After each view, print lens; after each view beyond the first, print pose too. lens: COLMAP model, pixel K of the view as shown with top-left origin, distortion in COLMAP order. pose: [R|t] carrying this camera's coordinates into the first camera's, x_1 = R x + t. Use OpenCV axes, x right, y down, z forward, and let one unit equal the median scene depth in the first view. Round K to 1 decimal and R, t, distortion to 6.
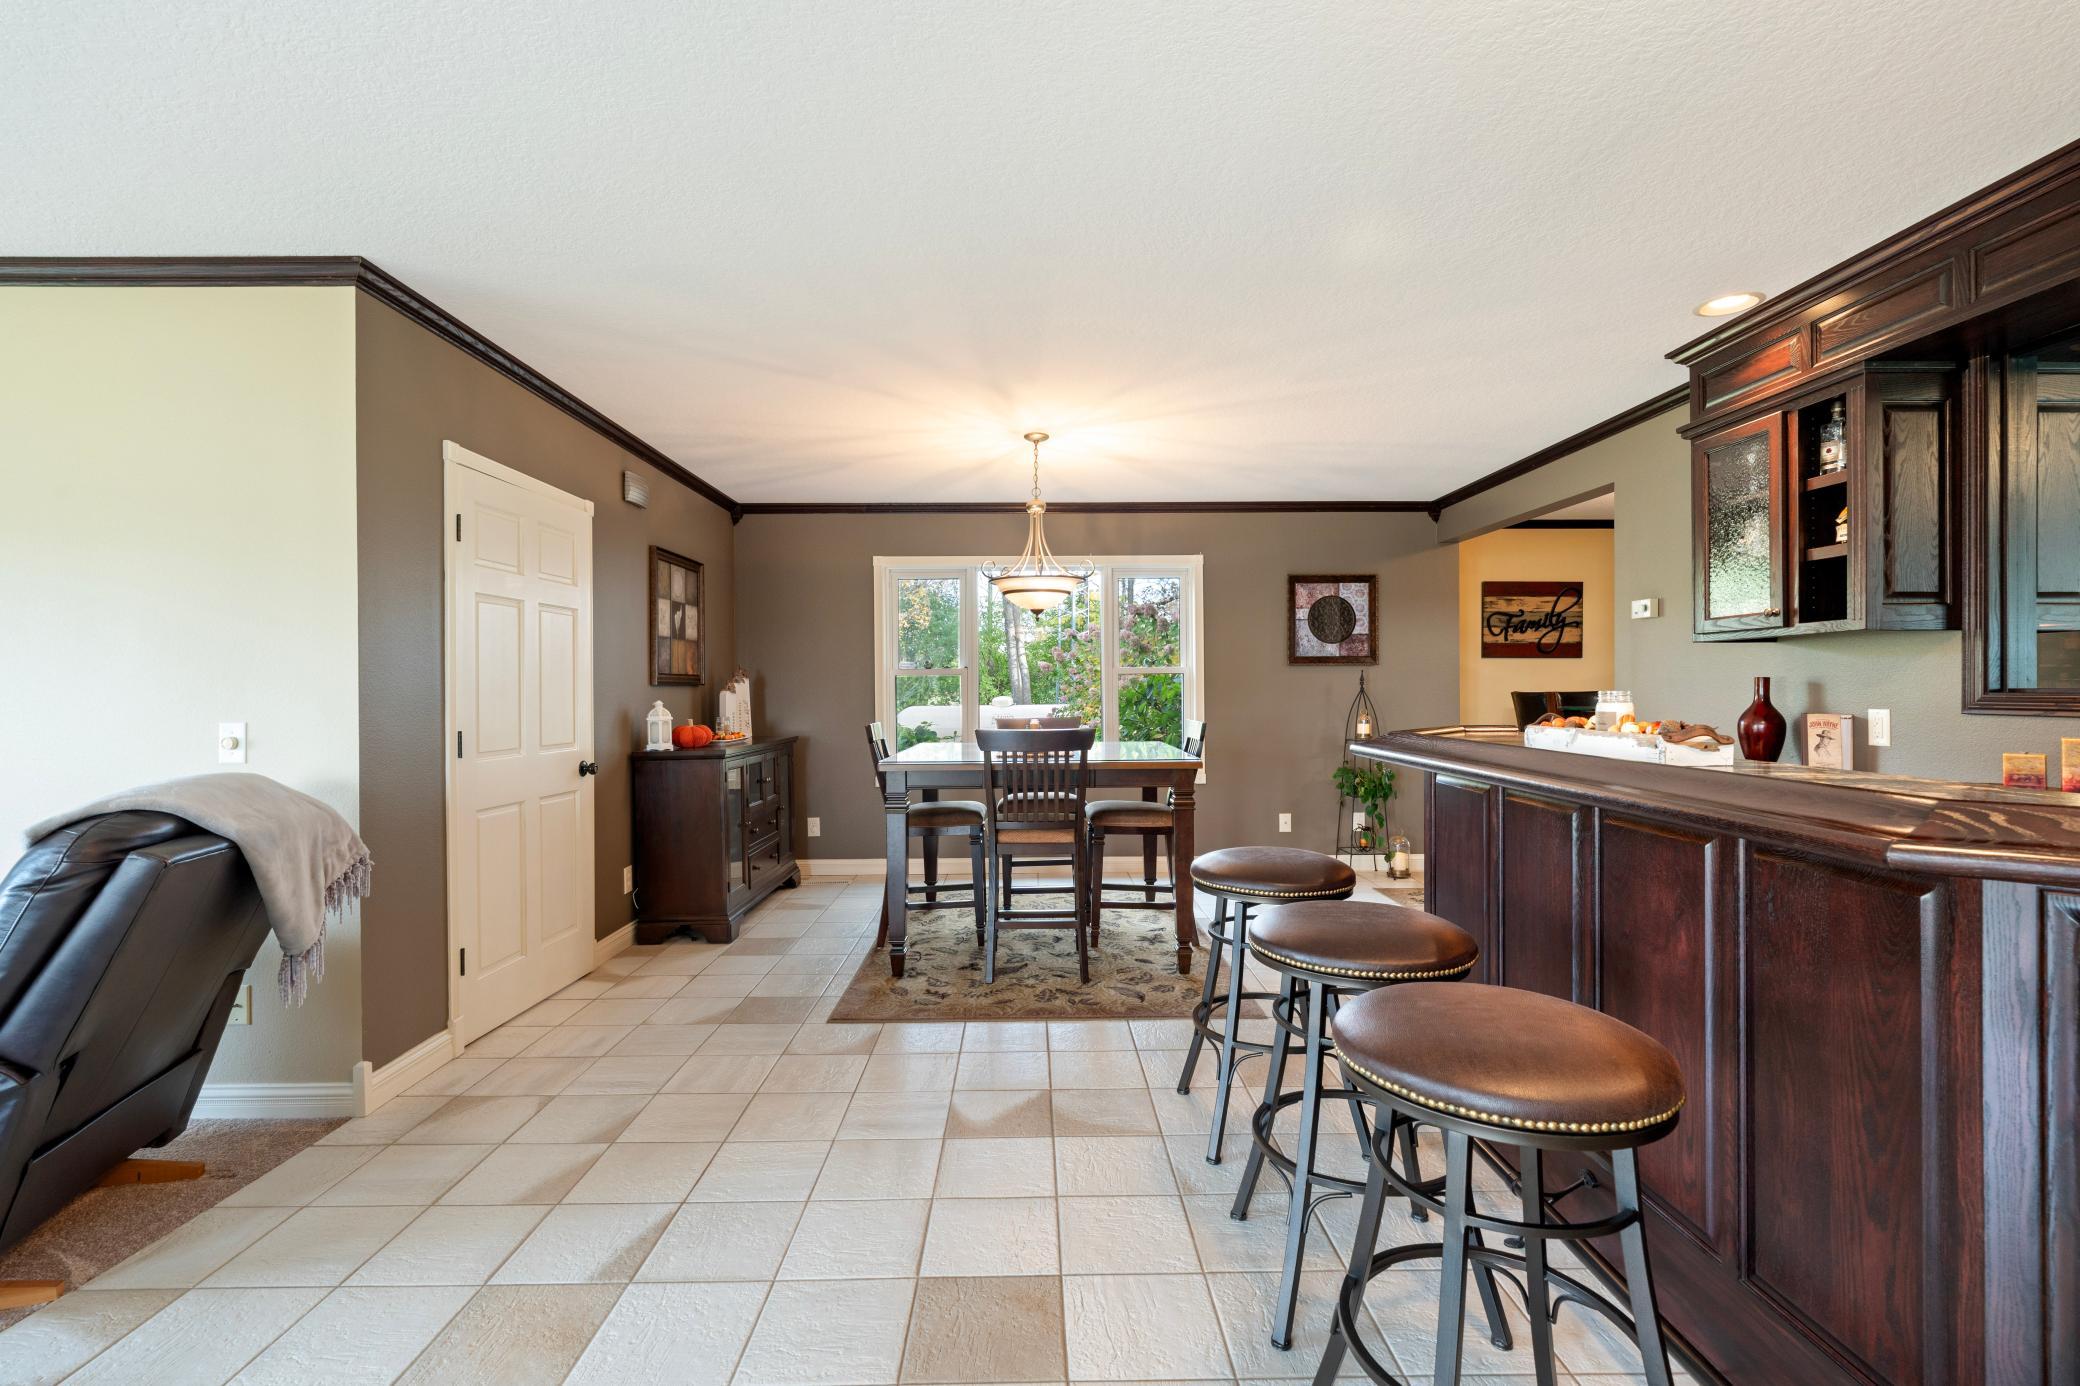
lens RADIAL K [[931.9, 0, 1041.8], [0, 931.9, 683.9], [0, 0, 1]] dist [-0.007377, 0.003337]
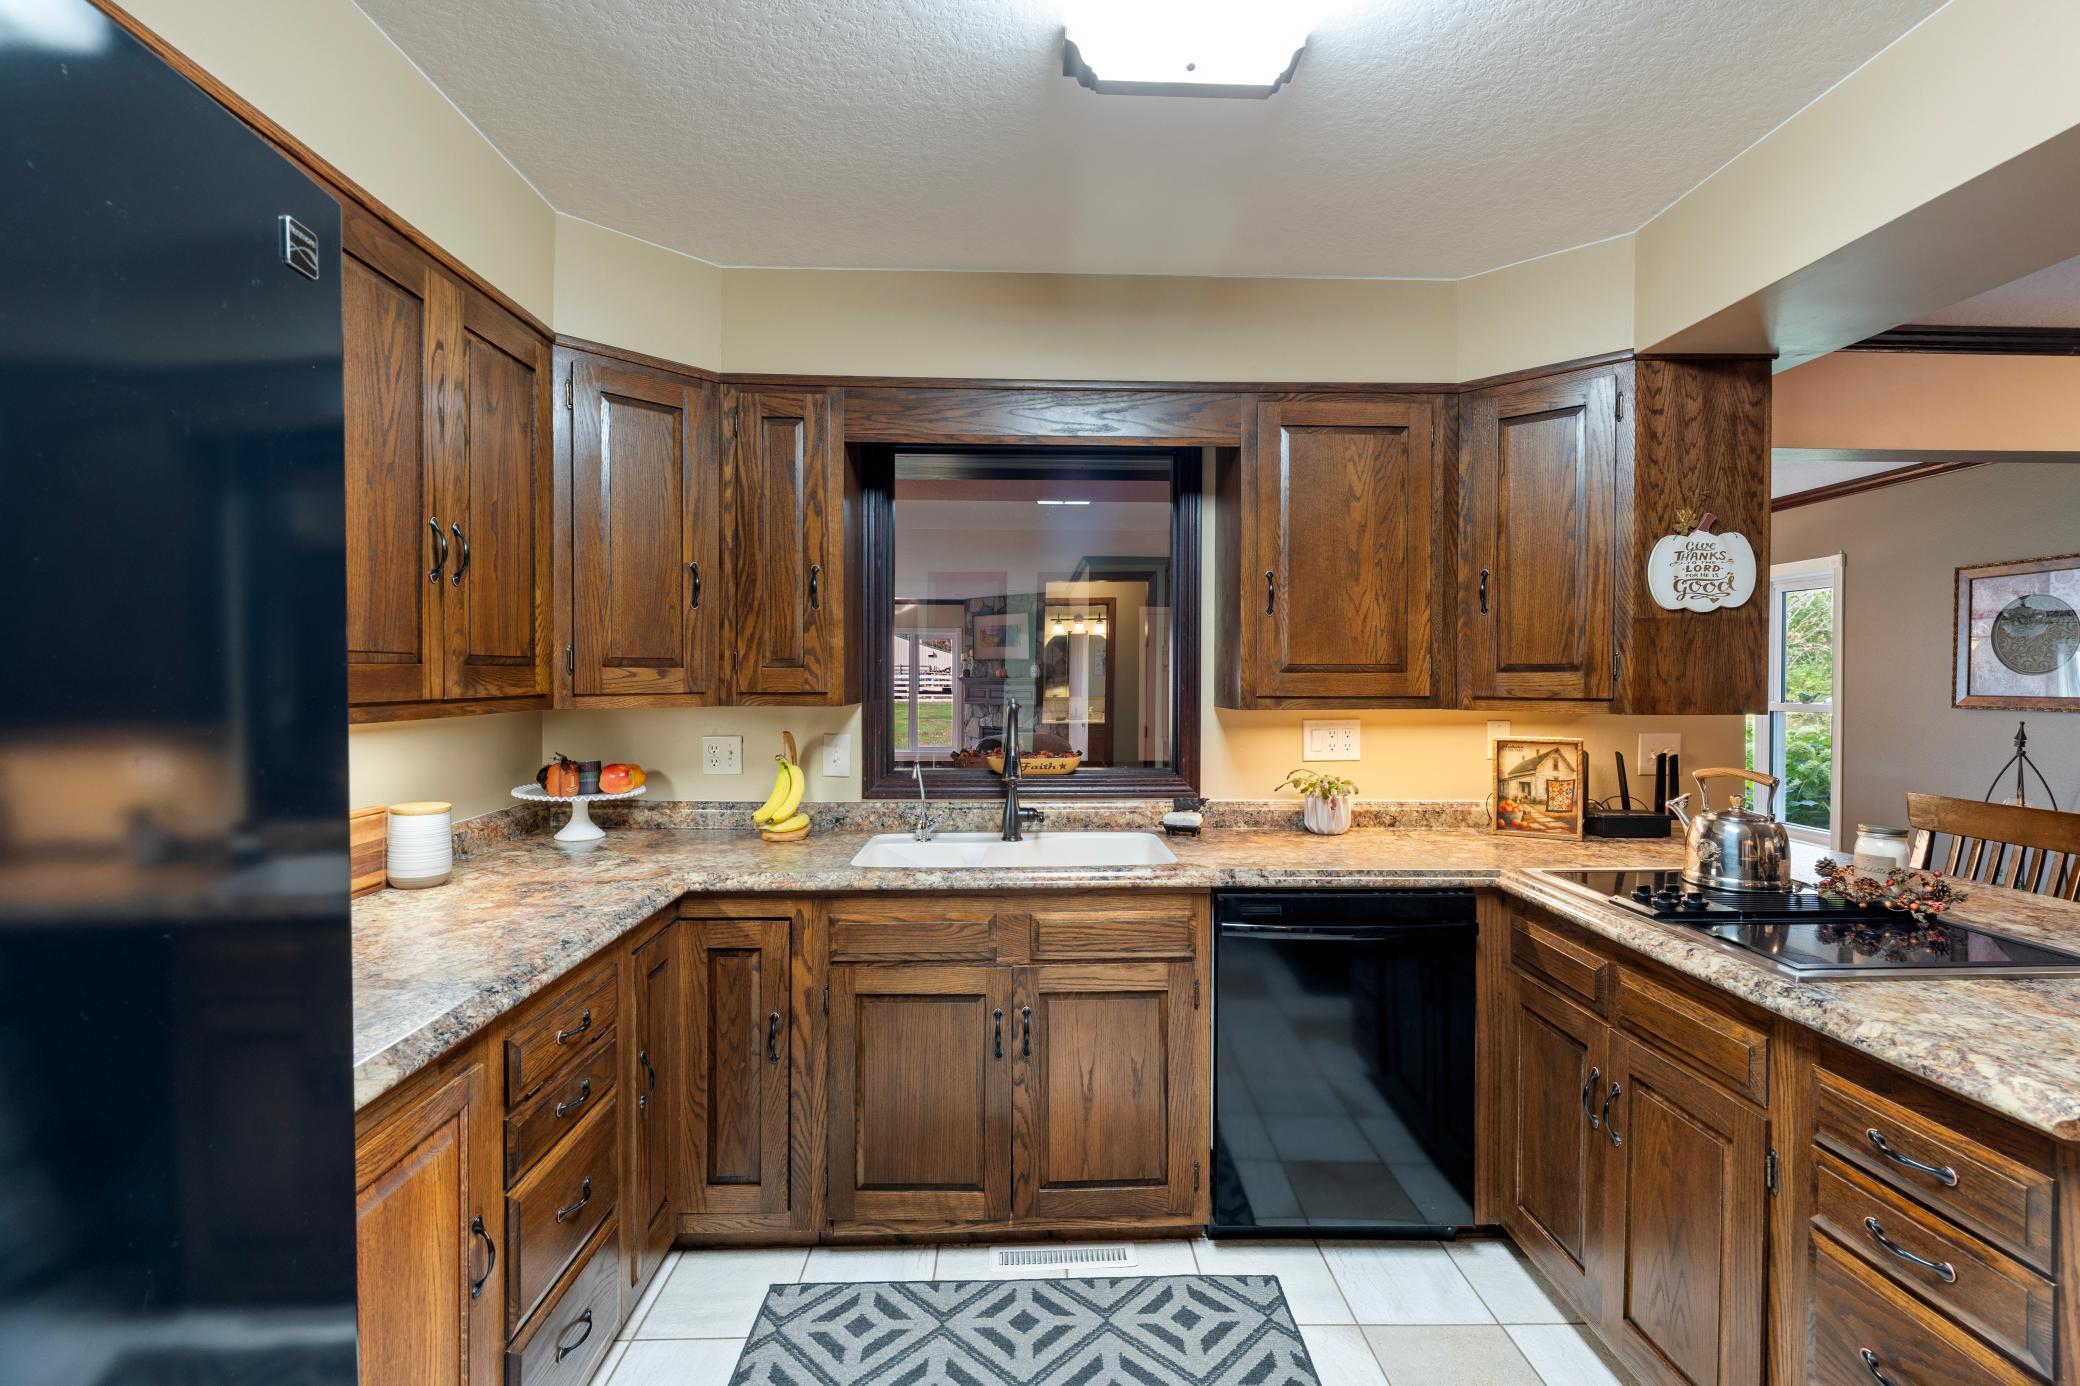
lens RADIAL K [[931.9, 0, 1038.7], [0, 931.9, 687.6], [0, 0, 1]] dist [-0.007377, 0.003337]
pose [[0.009648, 0.015104, -0.999839, 1.079706], [-0.002754, 0.999883, 0.015078, -0.050816], [0.999950, 0.002608, 0.009688, 0.434535]]
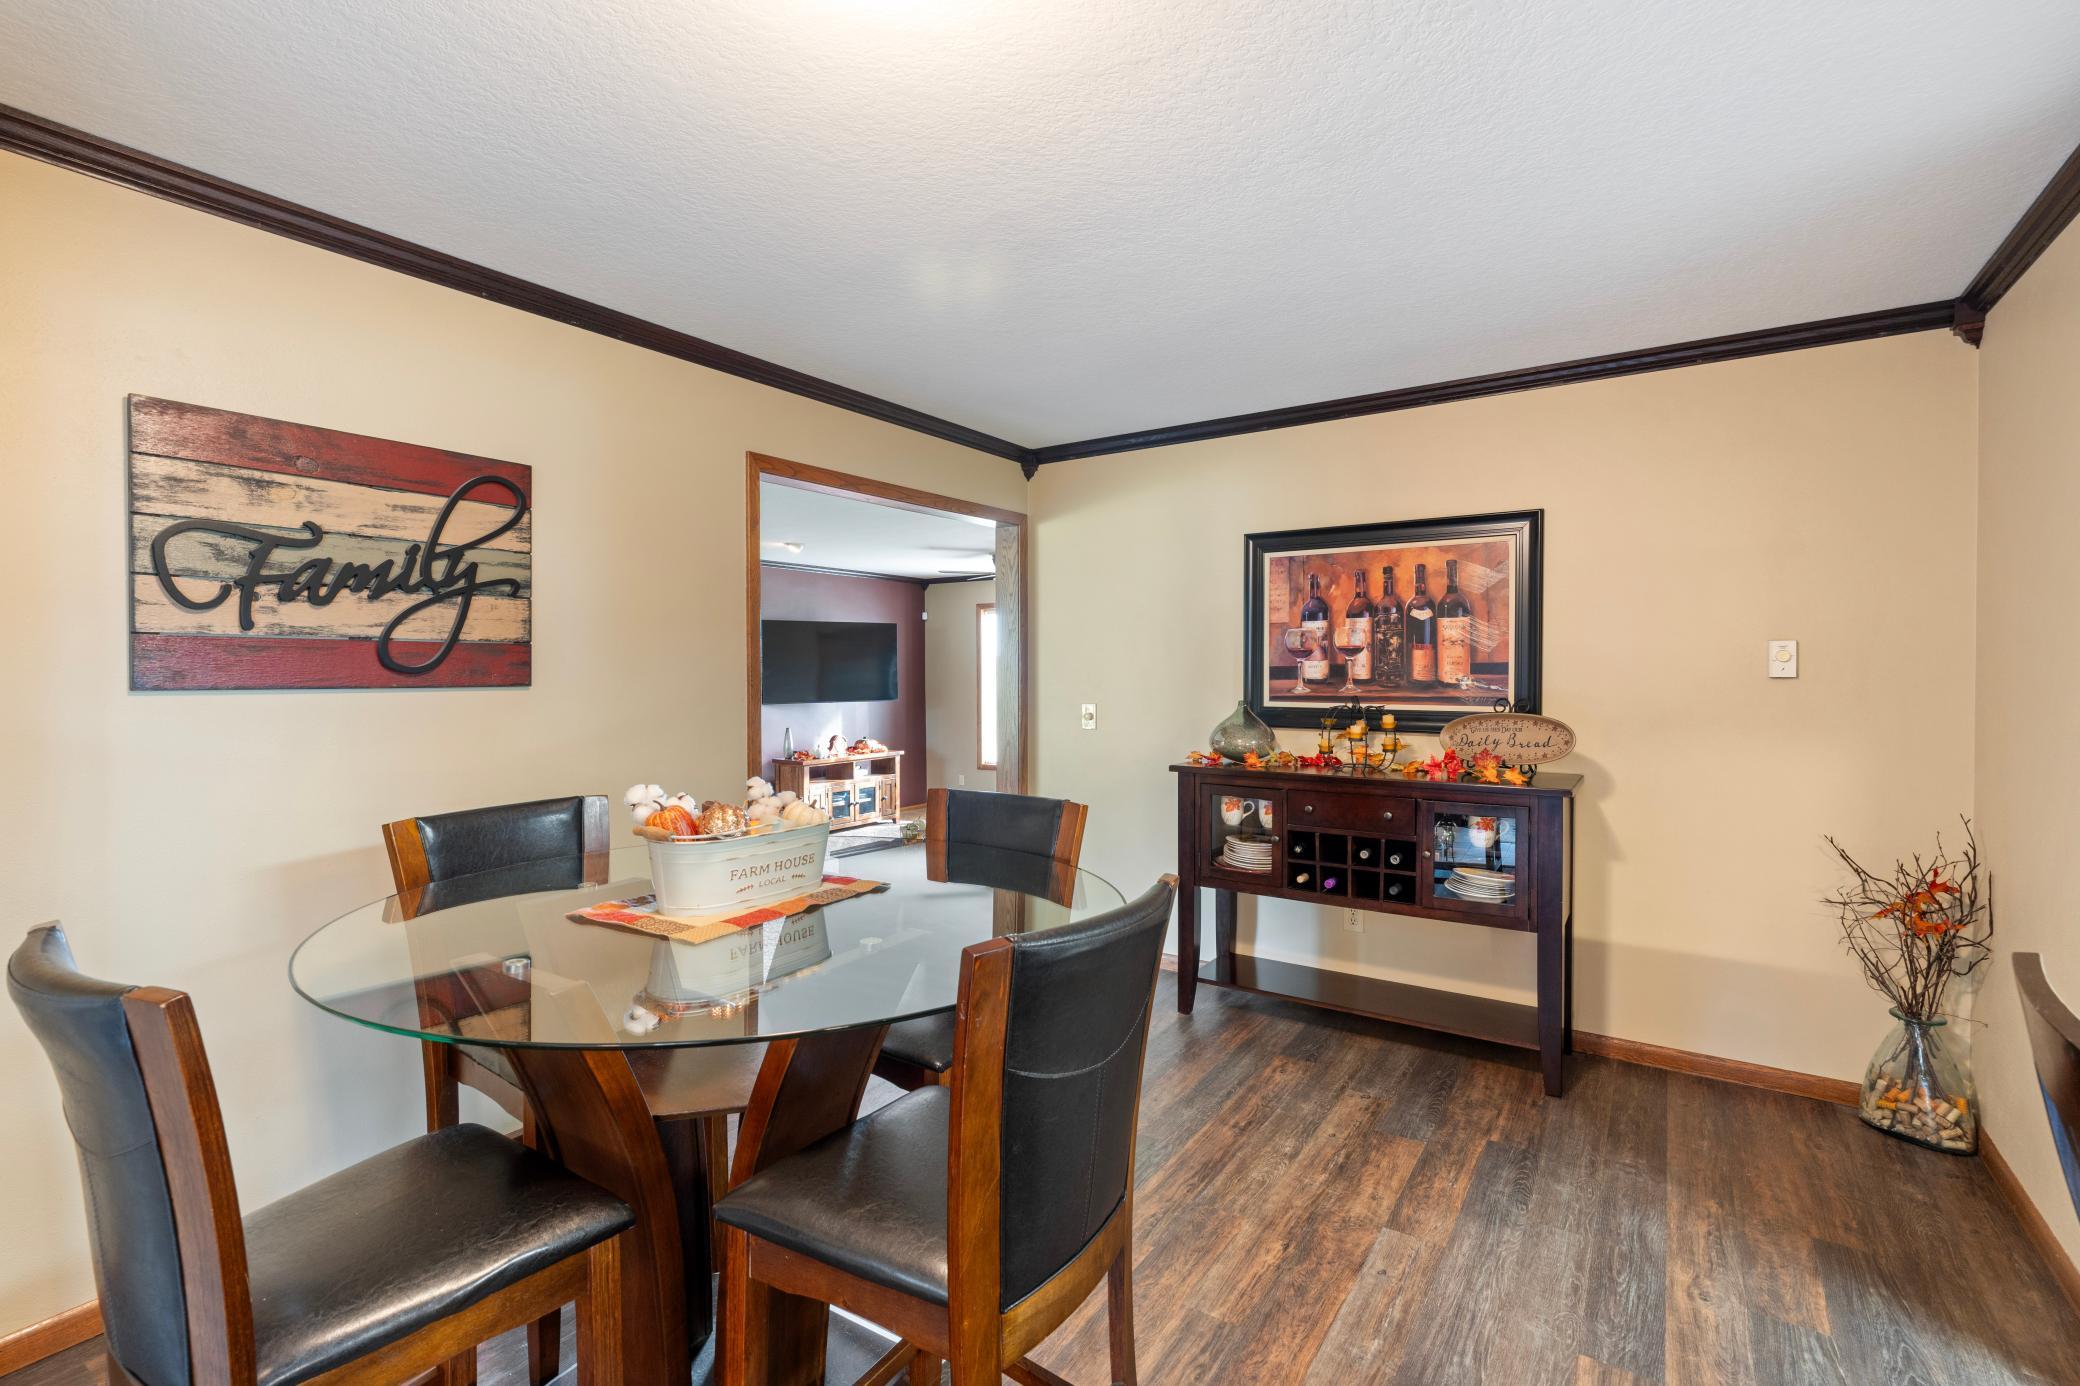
lens RADIAL K [[931.9, 0, 1043.1], [0, 931.9, 692.1], [0, 0, 1]] dist [-0.007377, 0.003337]
pose [[0.579426, -0.021215, 0.814749, 0.586028], [0.002815, 0.999707, 0.024030, -0.048131], [-0.815020, -0.011630, 0.579316, 0.922913]]
